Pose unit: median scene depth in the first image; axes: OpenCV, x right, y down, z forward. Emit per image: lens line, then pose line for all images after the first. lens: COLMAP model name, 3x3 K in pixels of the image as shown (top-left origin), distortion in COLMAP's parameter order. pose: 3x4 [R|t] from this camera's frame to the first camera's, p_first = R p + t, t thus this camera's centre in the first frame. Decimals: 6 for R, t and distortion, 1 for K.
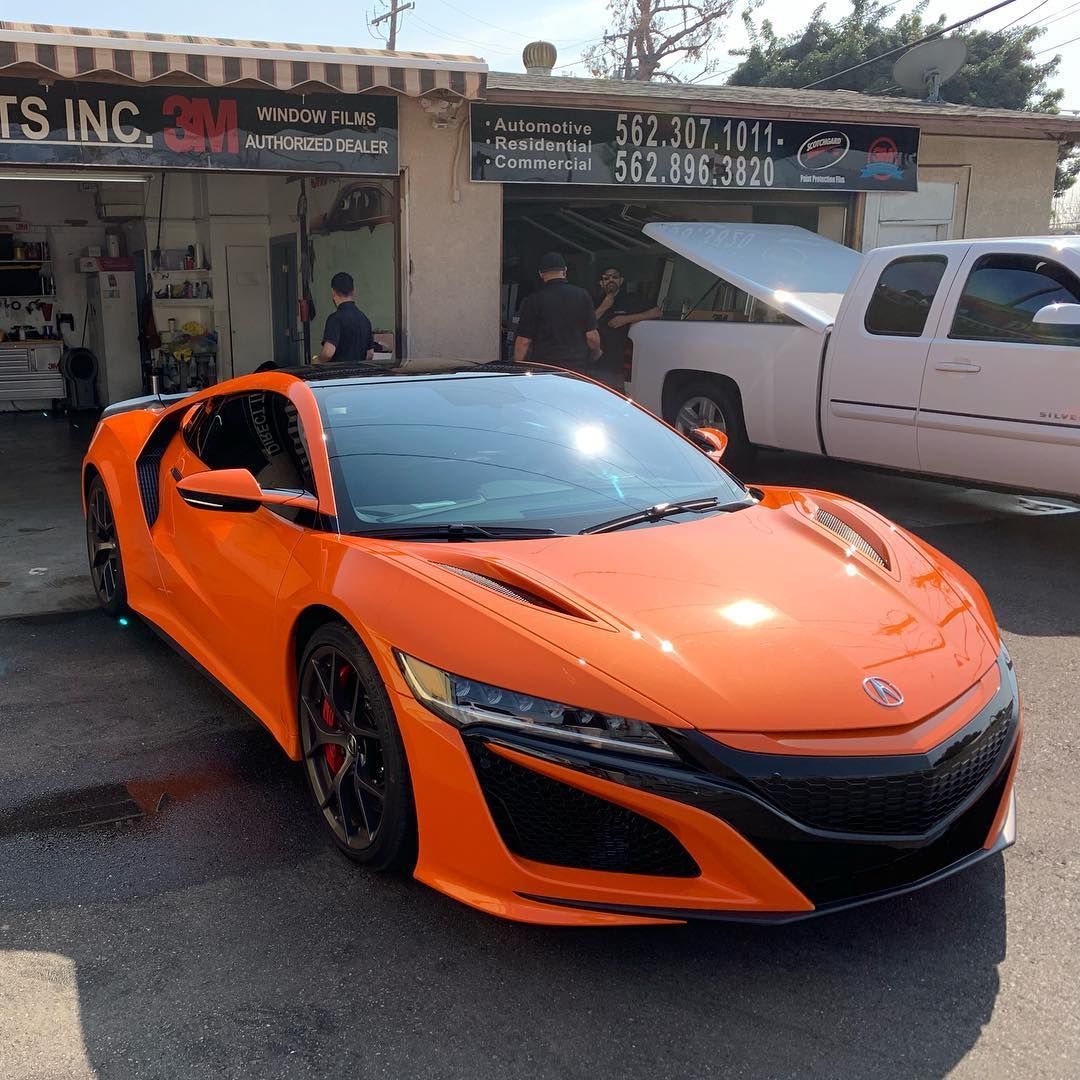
lens RADIAL K [[1106.4, 0, 383.2], [0, 1106.4, 569.0], [0, 0, 1]] dist [-0.009445, 0.000000]
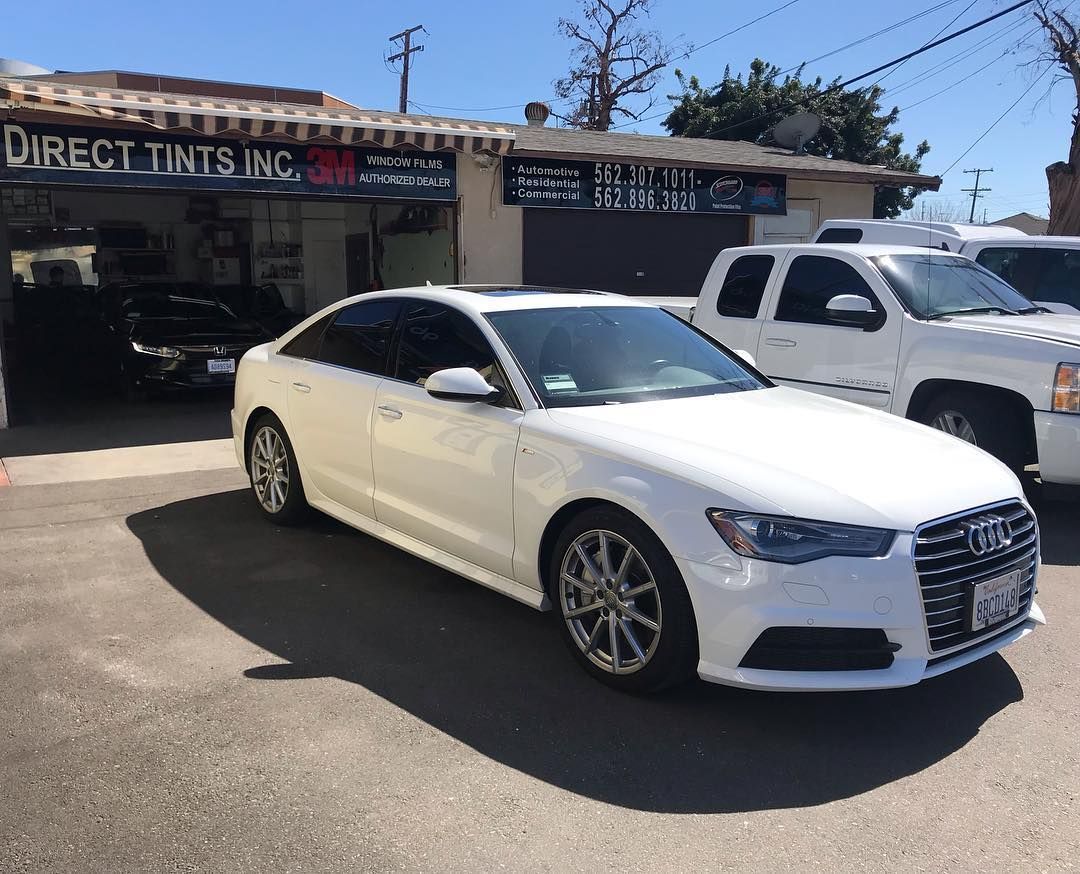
lens RADIAL K [[987.5, 0, 522.7], [0, 987.5, 450.2], [0, 0, 1]] dist [-0.010367, 0.025647]
pose [[0.988662, -0.012639, 0.149623, -0.094990], [0.022918, 0.997478, -0.067179, 0.072091], [-0.148397, 0.069846, 0.986458, -0.299444]]
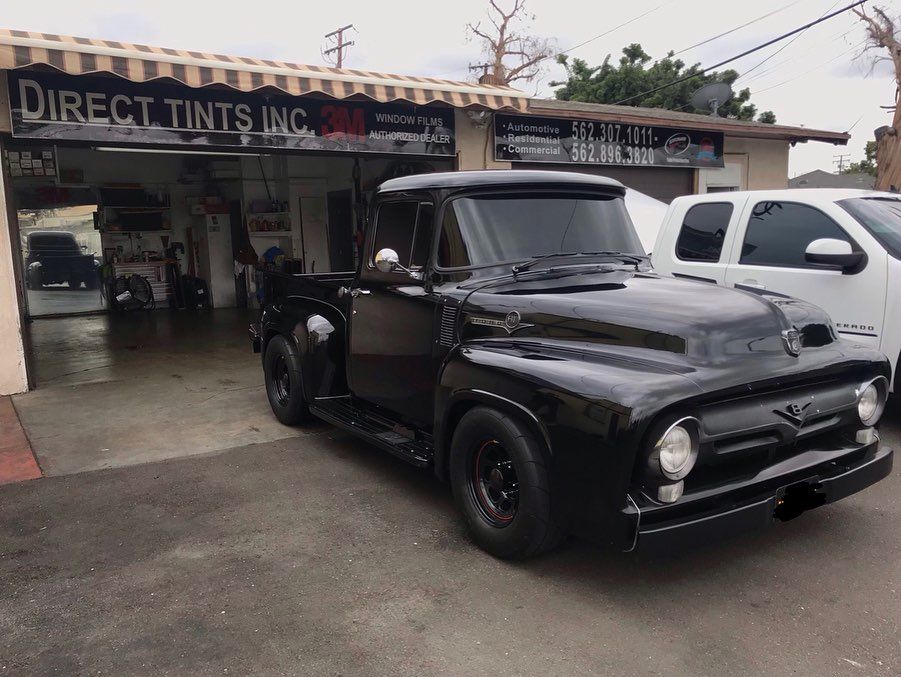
lens RADIAL K [[752.8, 0, 455.3], [0, 752.8, 332.9], [0, 0, 1]] dist [-0.019957, 0.041632]
pose [[0.977714, -0.034154, 0.207144, -0.203218], [0.054985, 0.993895, -0.095651, 0.003335], [-0.202612, 0.104909, 0.973623, -0.033746]]
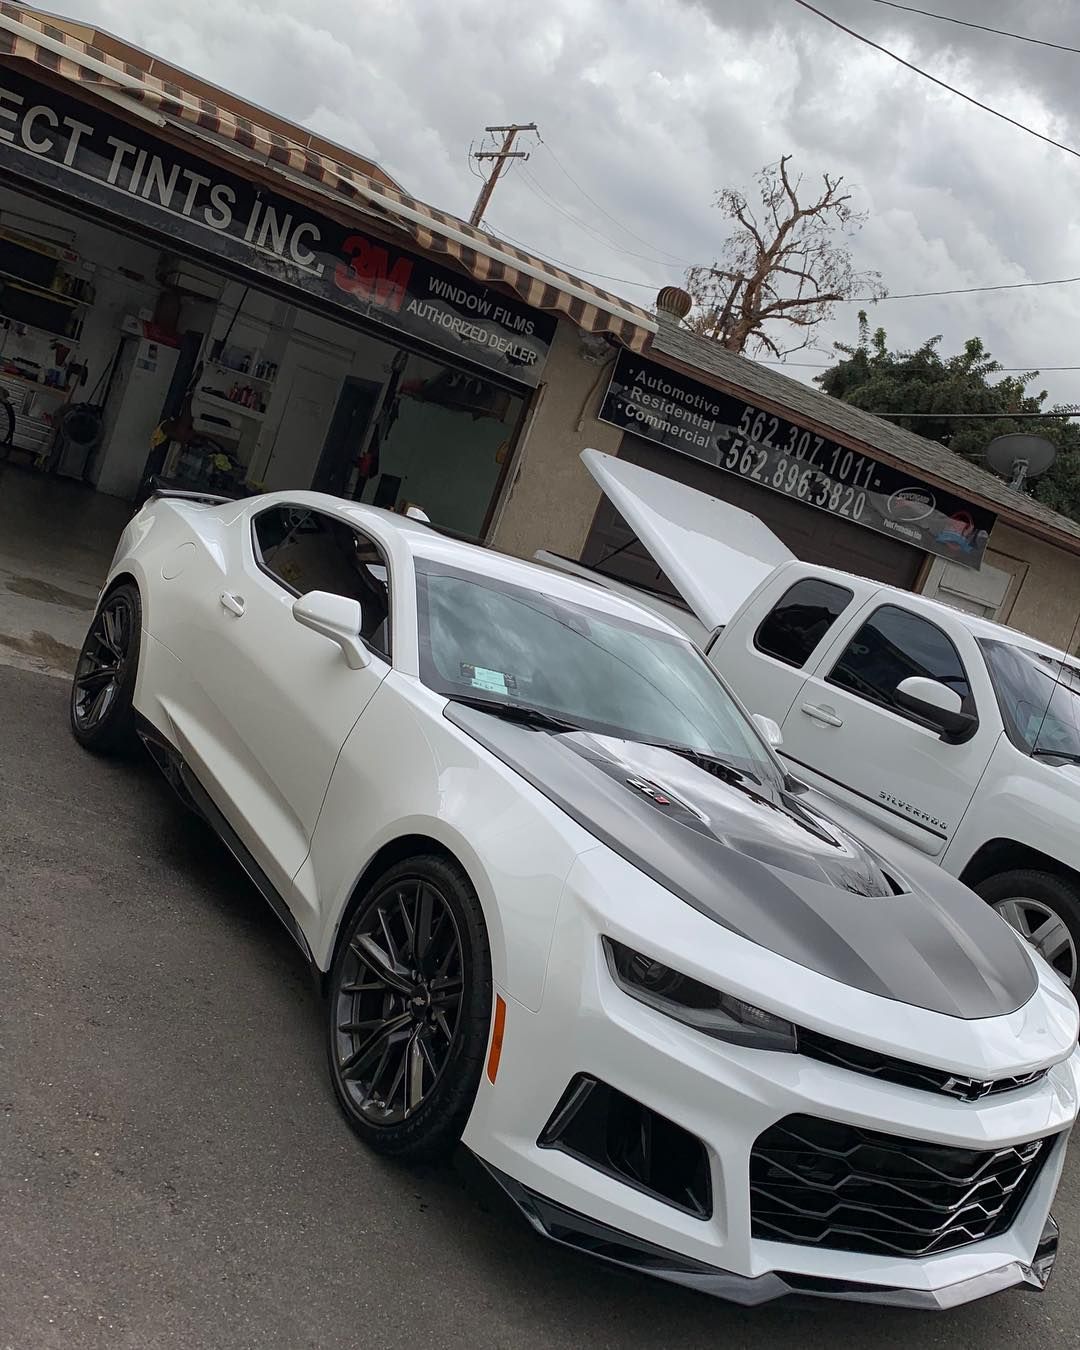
lens RADIAL K [[1397.8, 0, 566.0], [0, 1397.8, 665.7], [0, 0, 1]] dist [0.016236, 0.000000]
pose [[0.923878, 0.320955, 0.208416, -0.130405], [-0.297247, 0.944862, -0.137407, 0.039519], [-0.241026, 0.064996, 0.968340, -0.187539]]
